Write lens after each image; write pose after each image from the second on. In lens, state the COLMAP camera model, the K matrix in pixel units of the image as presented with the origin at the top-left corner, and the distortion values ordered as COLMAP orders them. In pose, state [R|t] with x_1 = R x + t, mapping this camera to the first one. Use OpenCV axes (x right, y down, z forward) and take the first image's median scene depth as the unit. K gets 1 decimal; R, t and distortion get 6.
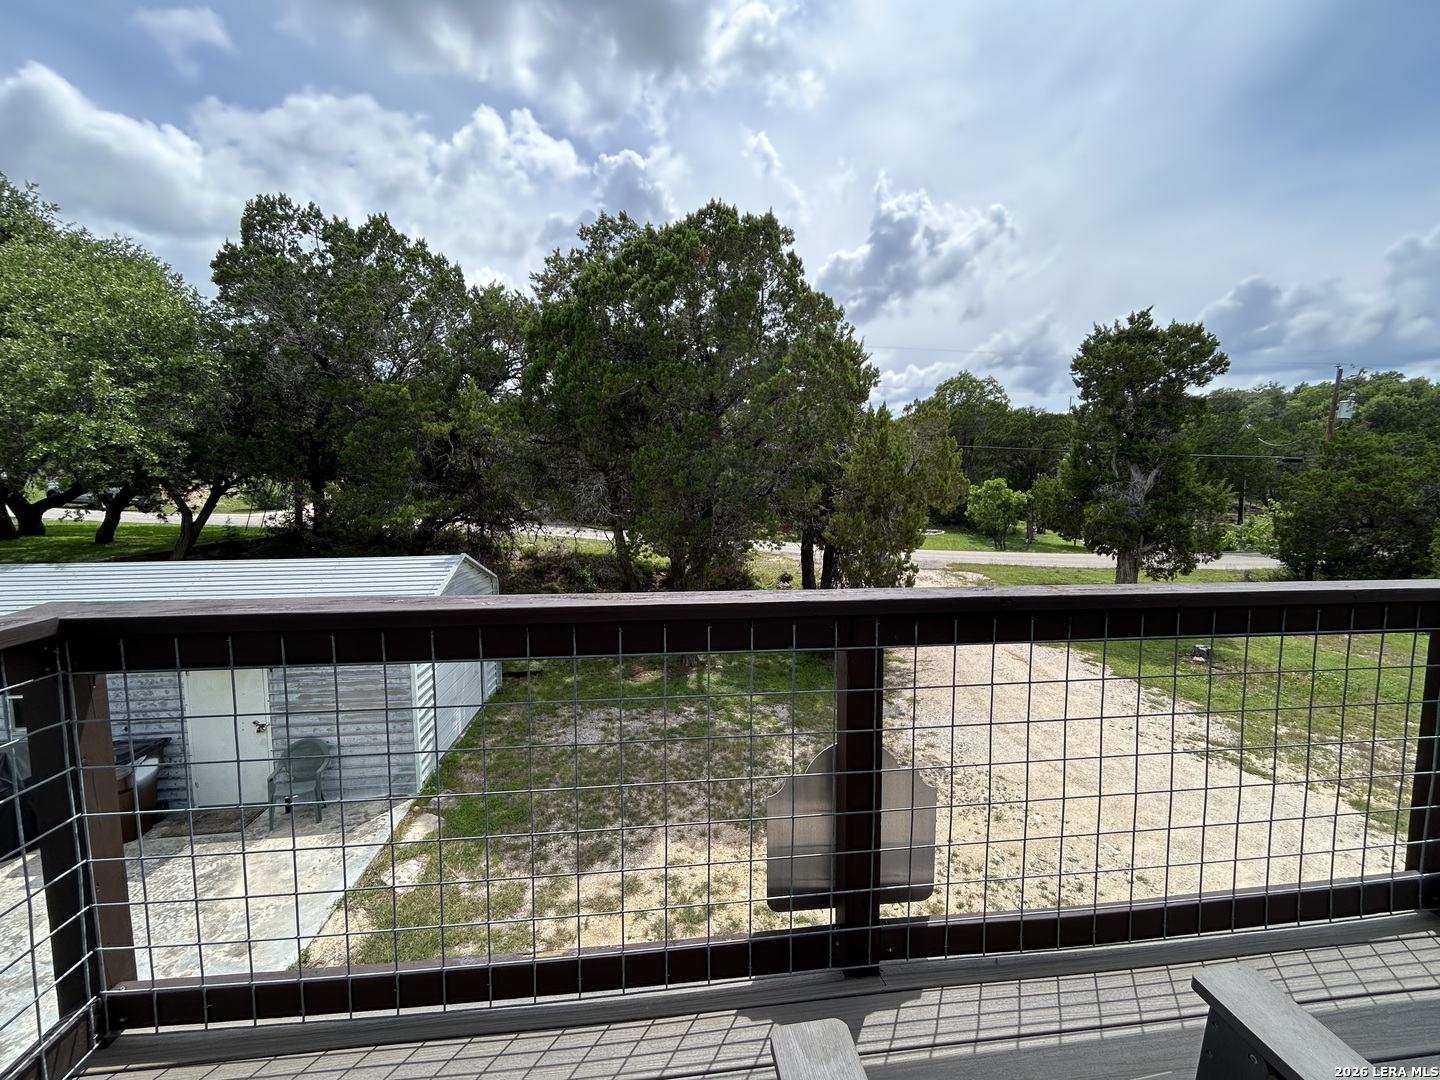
lens RADIAL K [[581.4, 0, 720.0], [0, 581.4, 540.0], [0, 0, 1]] dist [0.000443, -0.000199]
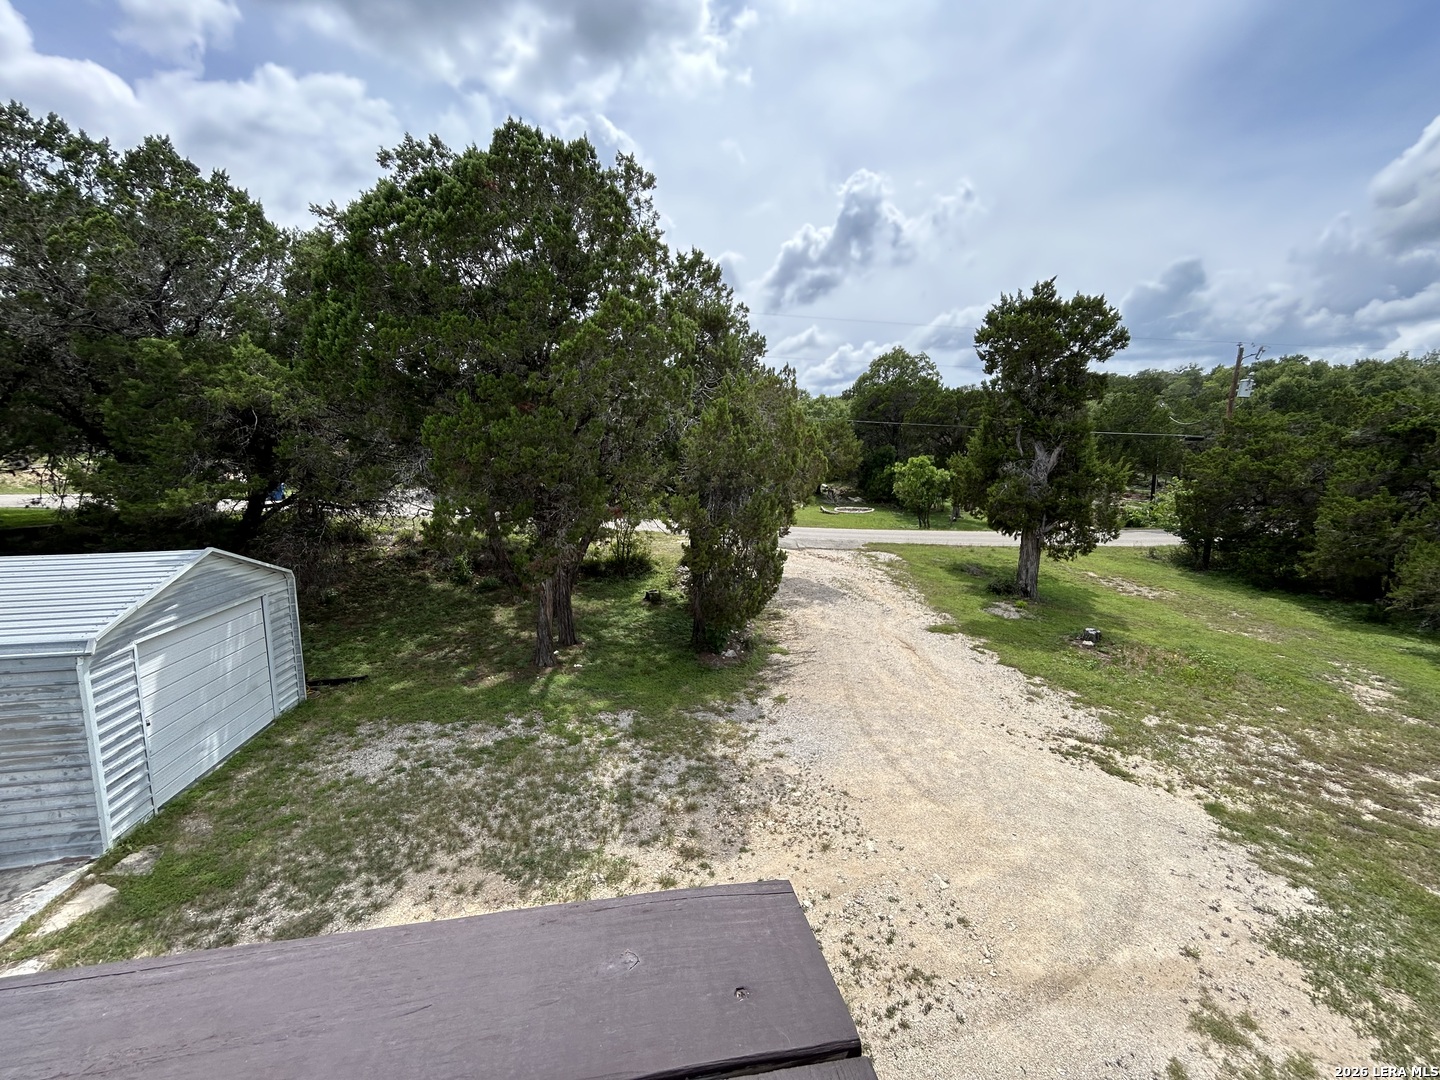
lens RADIAL K [[579.6, 0, 720.0], [0, 579.6, 540.0], [0, 0, 1]] dist [-0.002176, 0.000591]
pose [[0.997194, -0.009010, 0.074321, 0.111596], [0.006001, 0.999157, 0.040600, -0.008812], [-0.074624, -0.040040, 0.996408, 0.068986]]
